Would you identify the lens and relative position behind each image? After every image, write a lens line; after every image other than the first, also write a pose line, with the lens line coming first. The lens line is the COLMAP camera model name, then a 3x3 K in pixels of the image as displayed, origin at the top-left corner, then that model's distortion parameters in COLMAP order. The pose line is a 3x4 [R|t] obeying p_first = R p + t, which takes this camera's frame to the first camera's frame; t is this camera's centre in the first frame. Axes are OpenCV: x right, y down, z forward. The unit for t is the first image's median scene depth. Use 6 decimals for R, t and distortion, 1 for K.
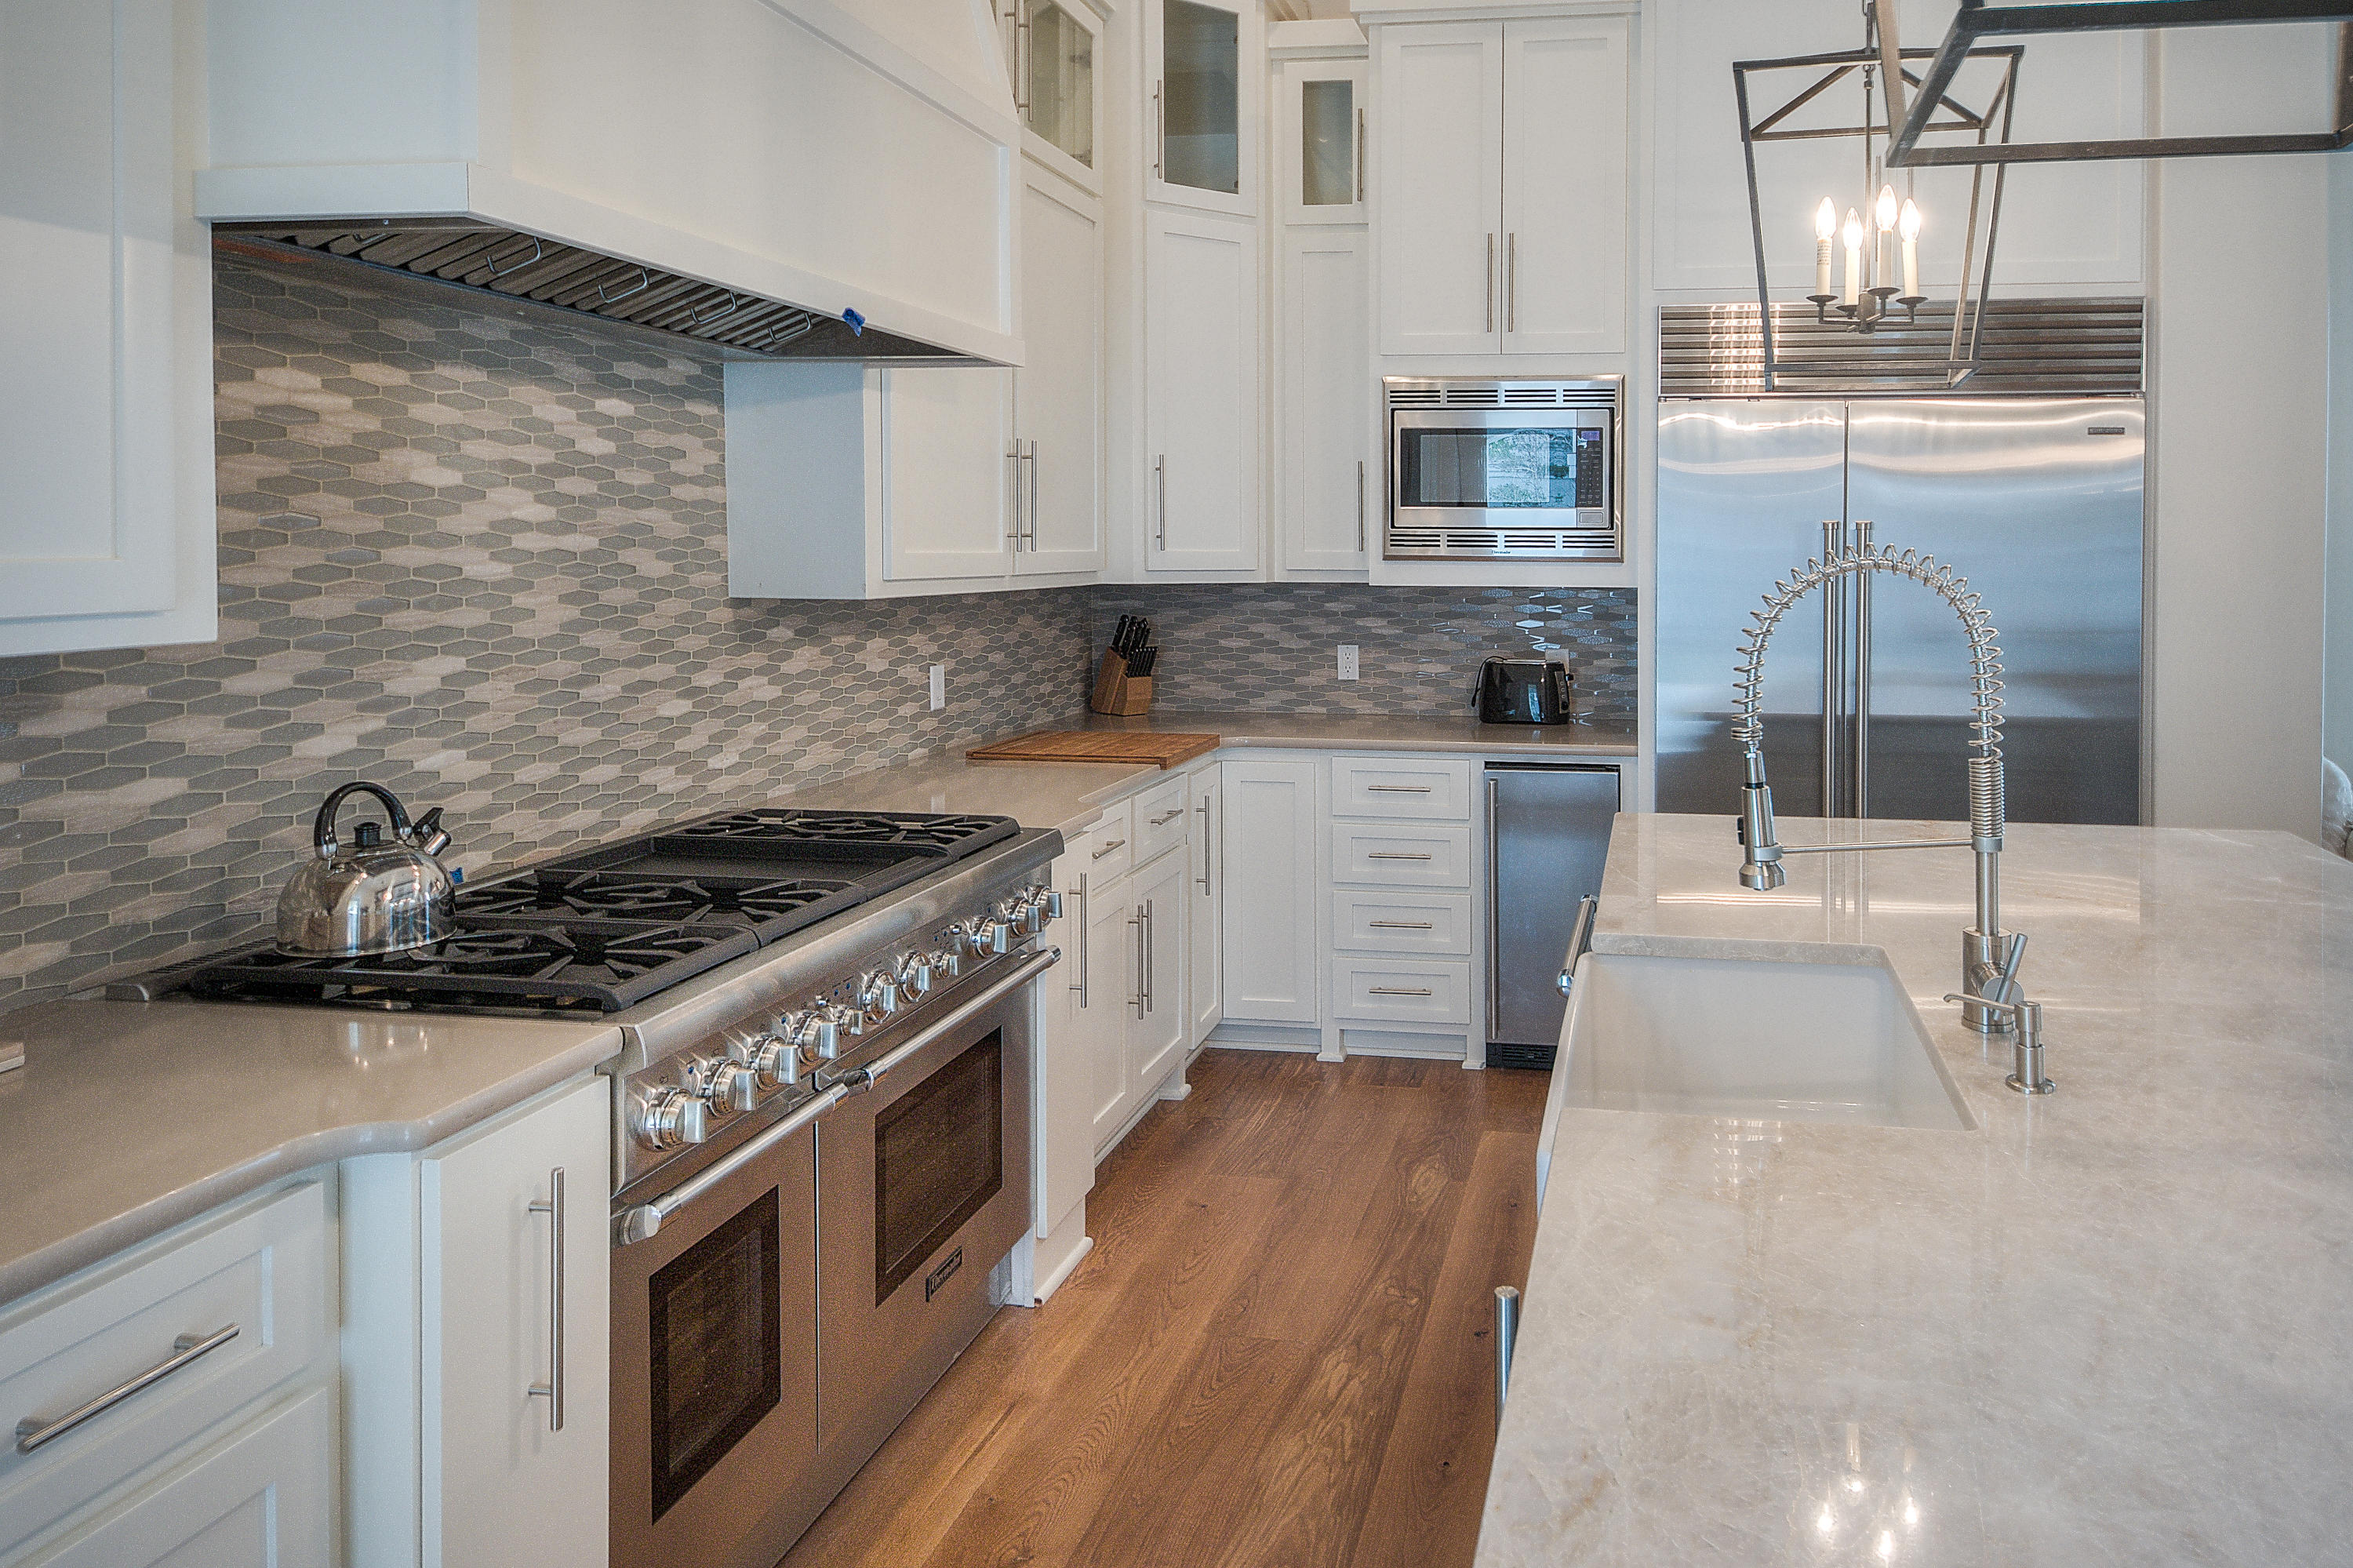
lens RADIAL K [[1493.2, 0, 1176.6], [0, 1493.2, 785.3], [0, 0, 1]] dist [0.016559, -0.003726]
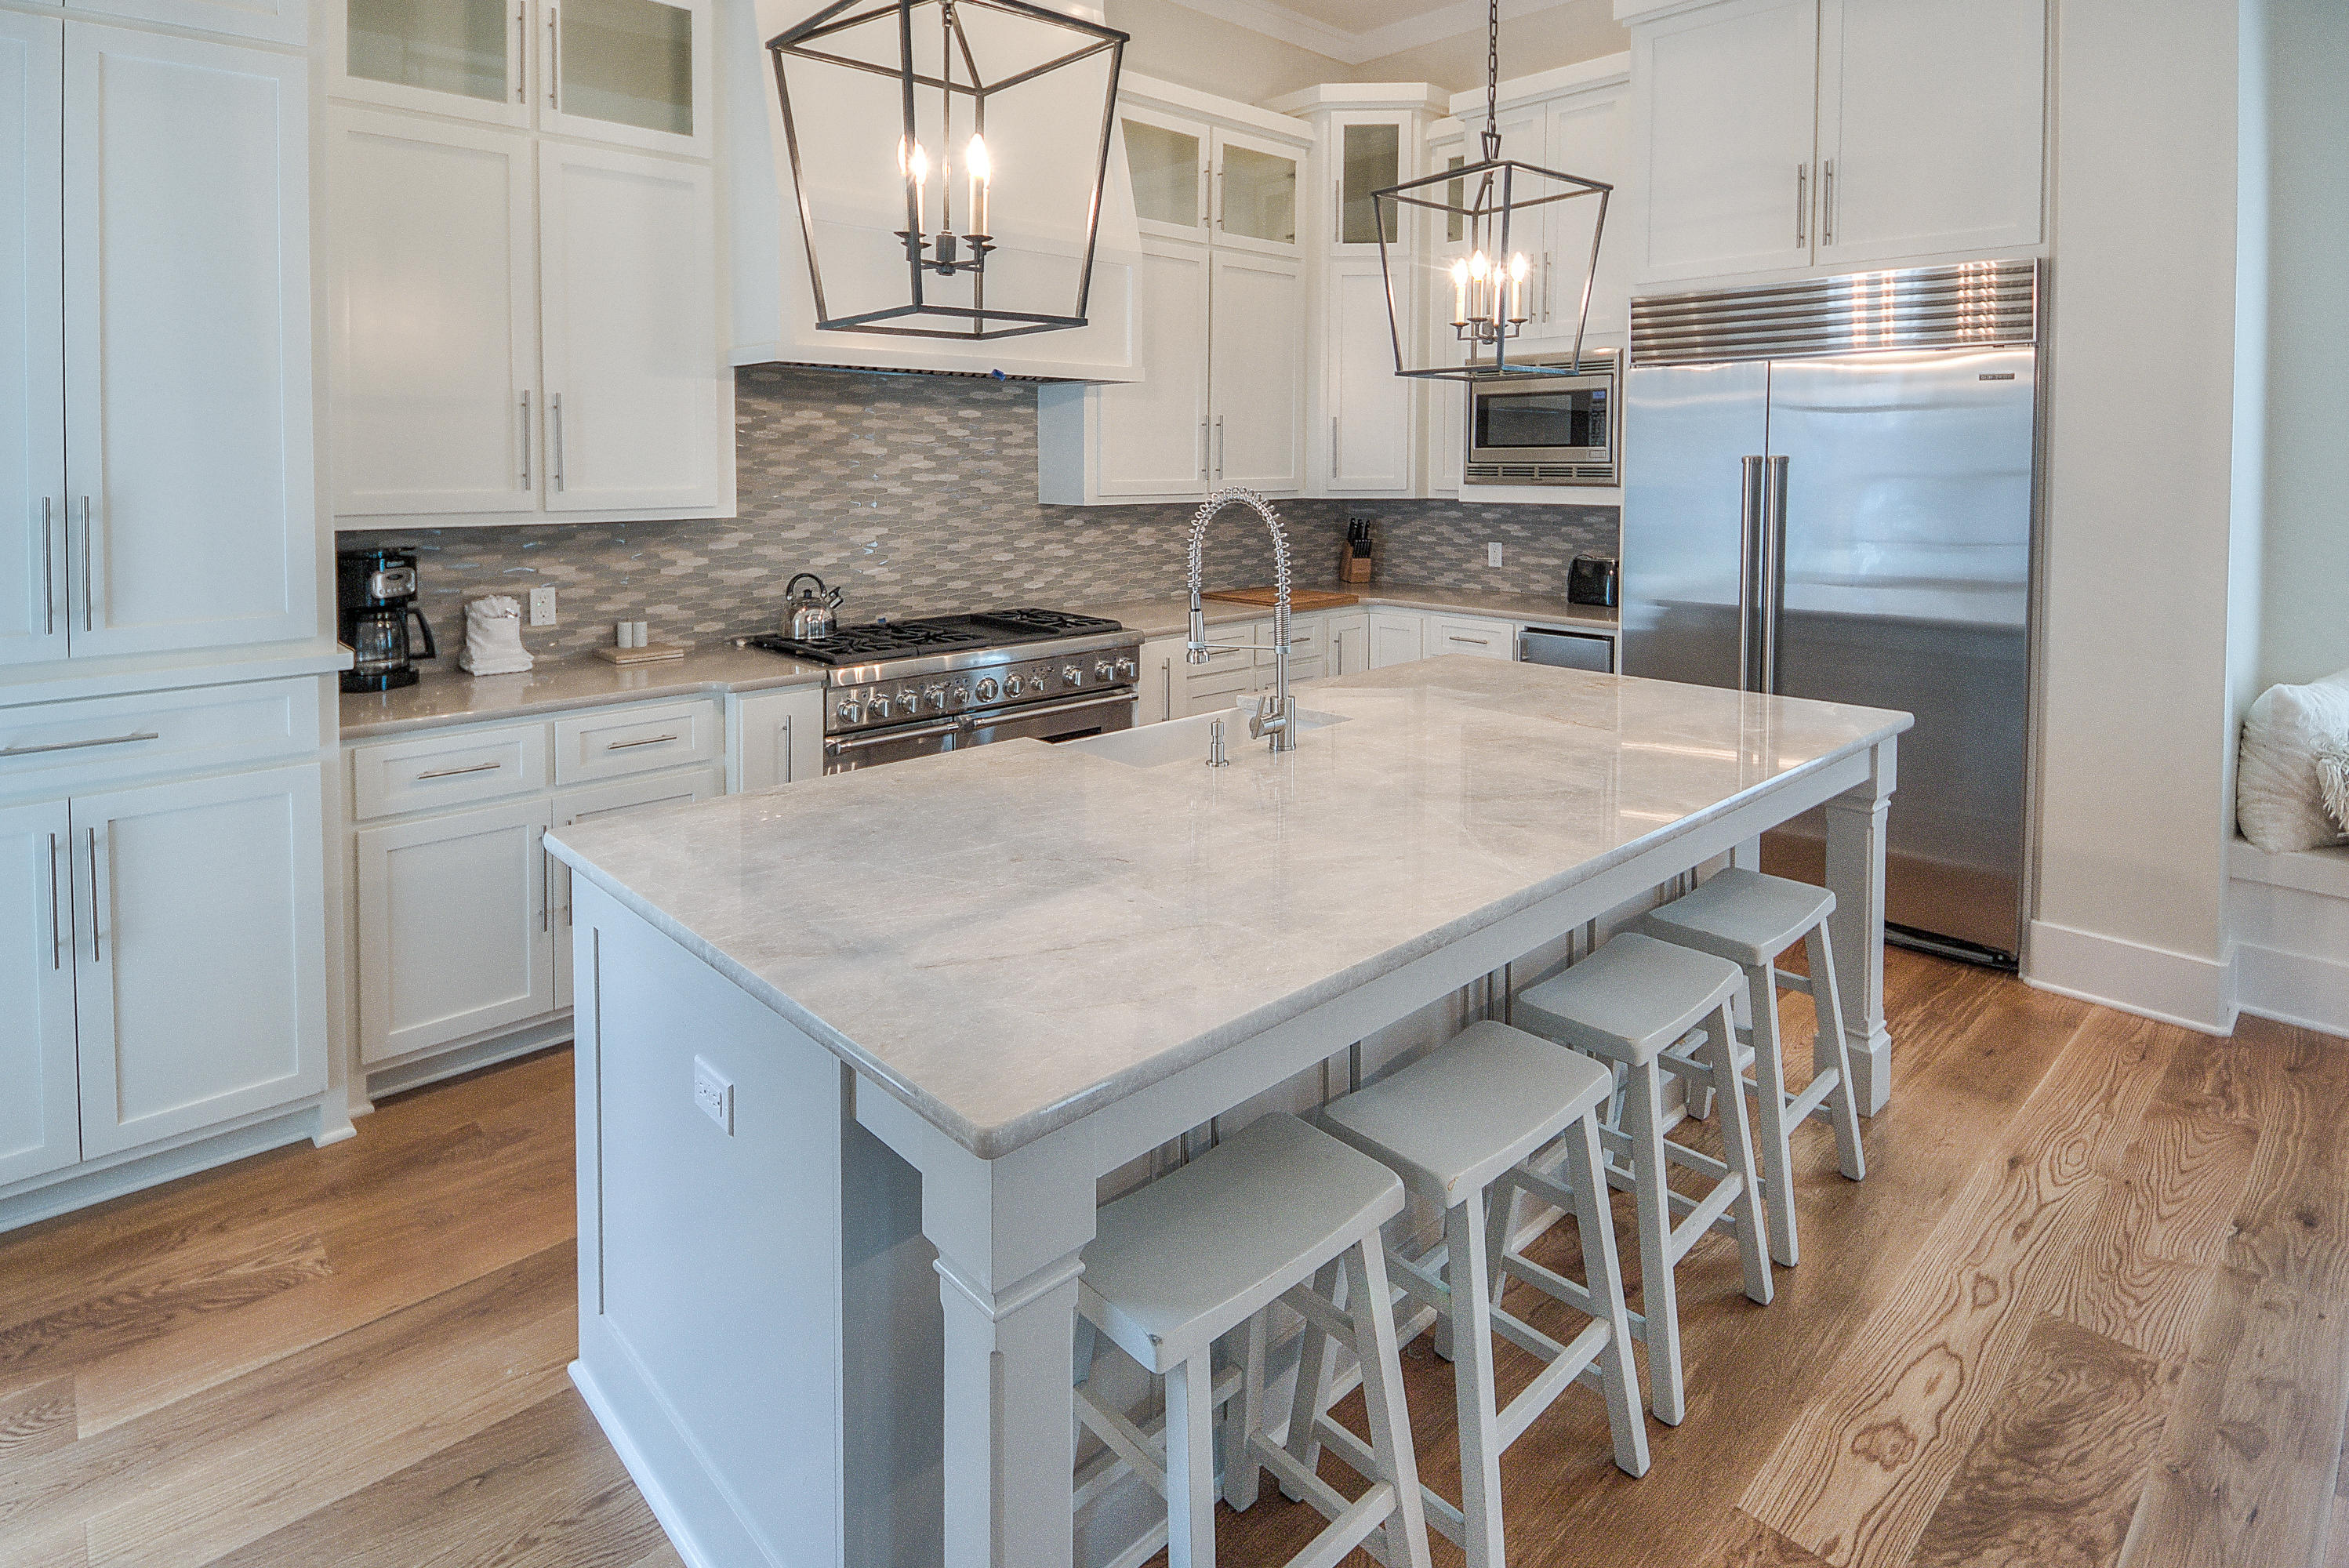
lens RADIAL K [[1199.6, 0, 1176.2], [0, 1199.6, 781.0], [0, 0, 1]] dist [0.013873, -0.000921]
pose [[0.781751, 0.156578, -0.603613, 0.951864], [-0.091967, 0.986328, 0.136746, 0.006385], [0.616772, -0.051389, 0.785463, -0.199194]]
